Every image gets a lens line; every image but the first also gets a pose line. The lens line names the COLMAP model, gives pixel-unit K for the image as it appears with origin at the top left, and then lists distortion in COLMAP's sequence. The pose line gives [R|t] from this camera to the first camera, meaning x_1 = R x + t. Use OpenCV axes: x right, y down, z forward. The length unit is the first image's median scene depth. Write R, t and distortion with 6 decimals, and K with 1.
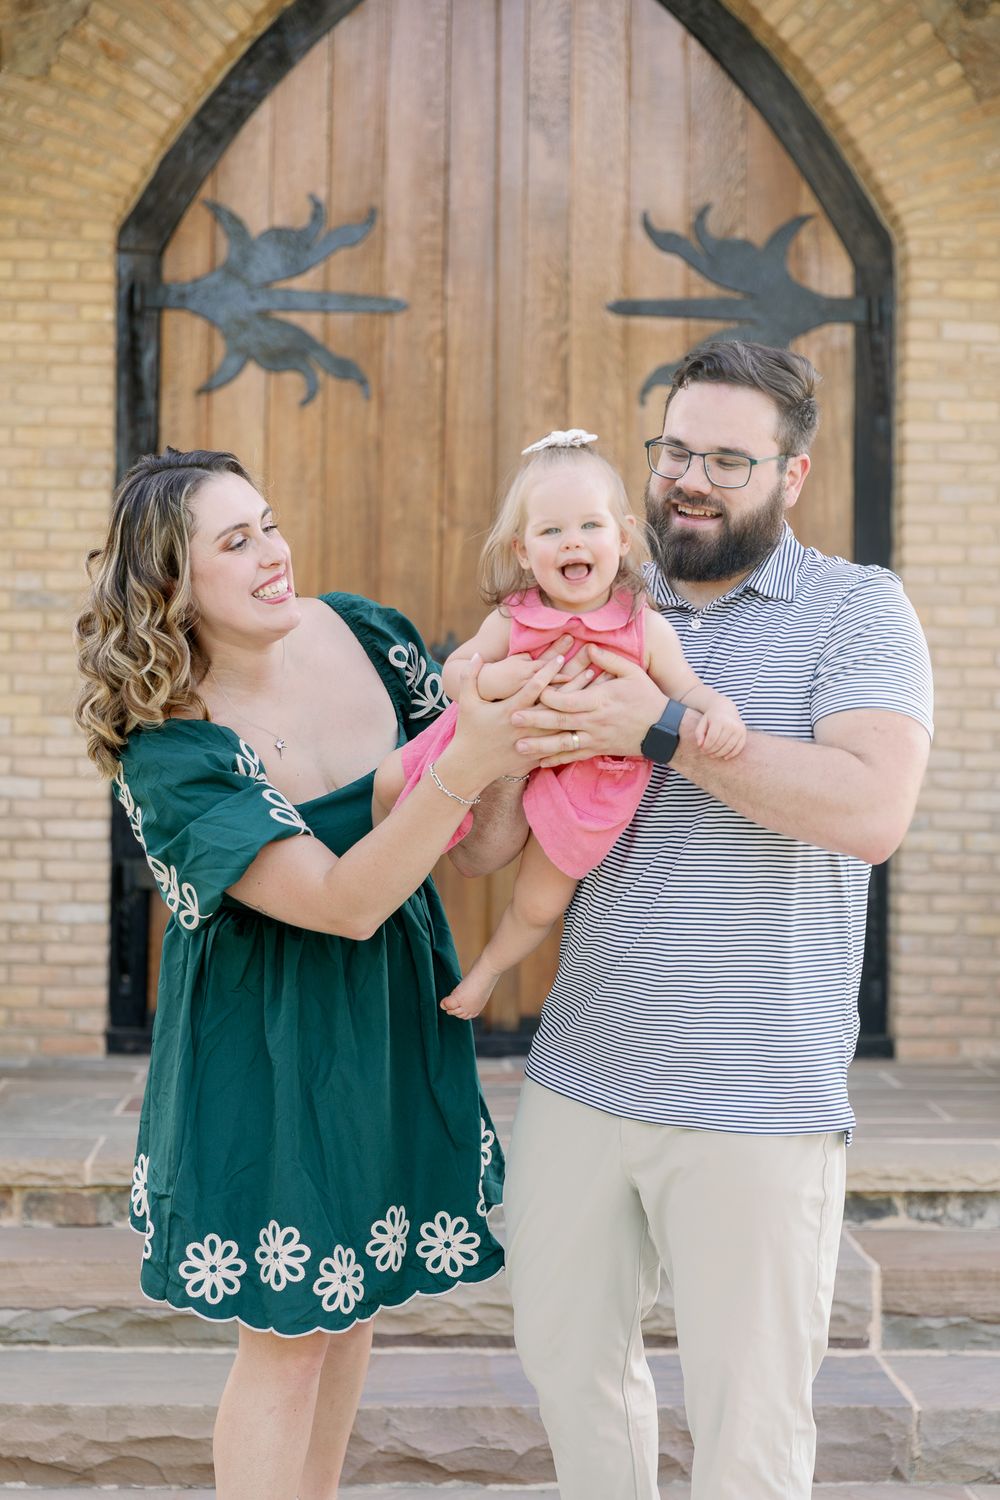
lens RADIAL K [[2863.0, 0, 510.0], [0, 2863.0, 756.4], [0, 0, 1]] dist [0.001600, 0.000000]
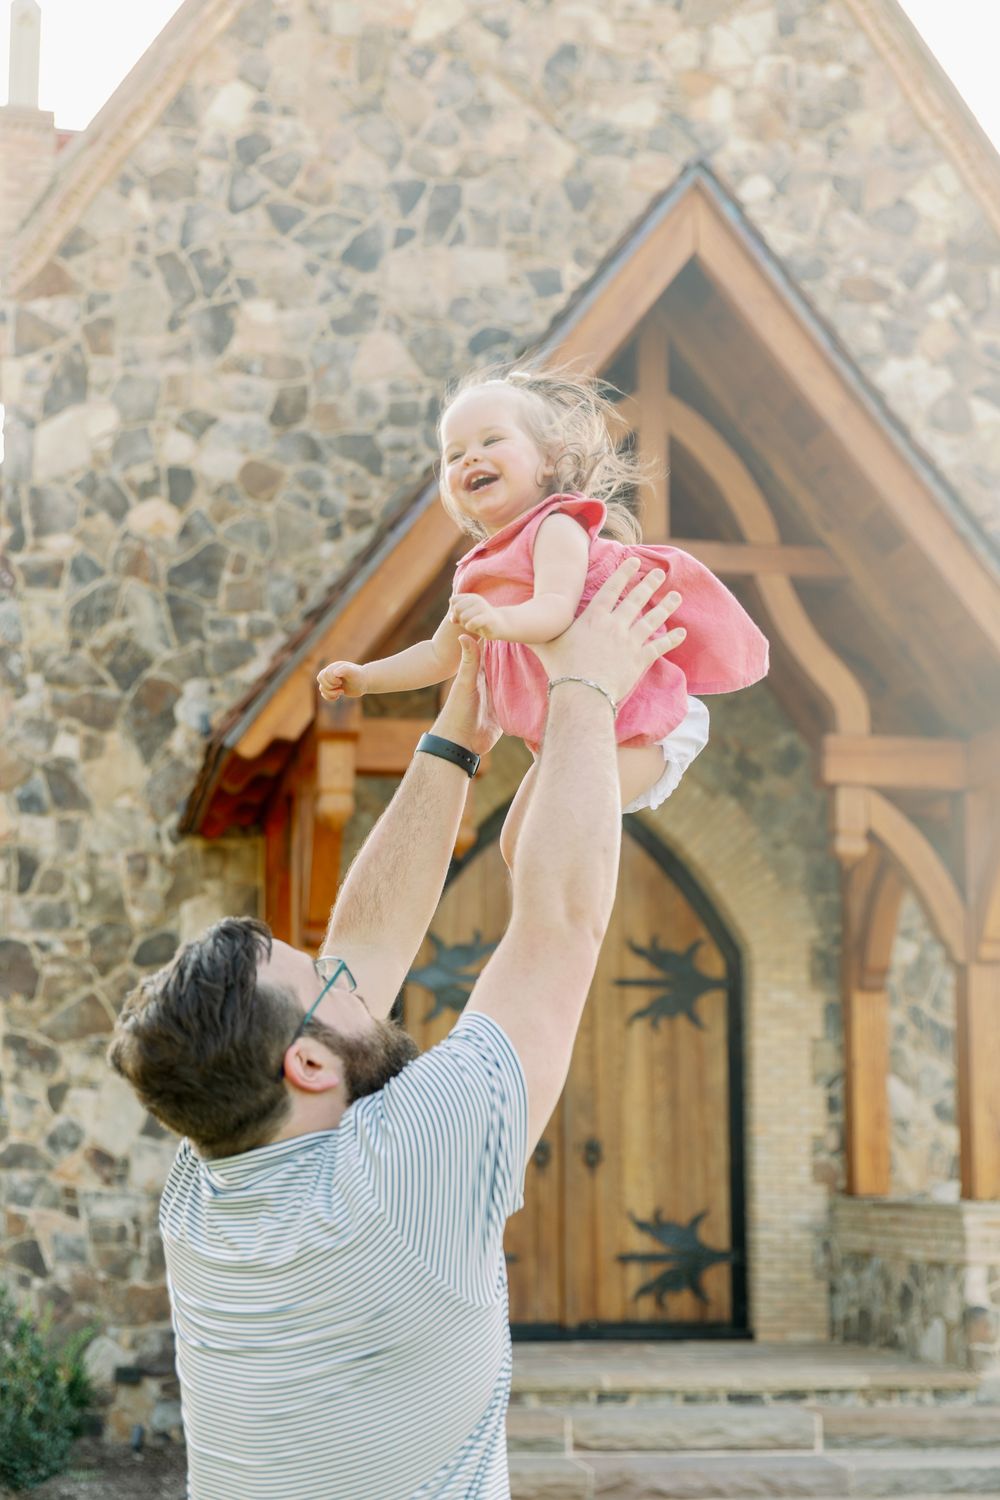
lens RADIAL K [[2226.2, 0, 359.7], [0, 2226.2, 907.2], [0, 0, 1]] dist [0.014421, 0.000000]
pose [[0.994532, 0.008790, 0.104066, -0.326807], [0.003195, 0.993425, -0.114438, -0.024456], [-0.104388, 0.114144, 0.987965, -0.619378]]
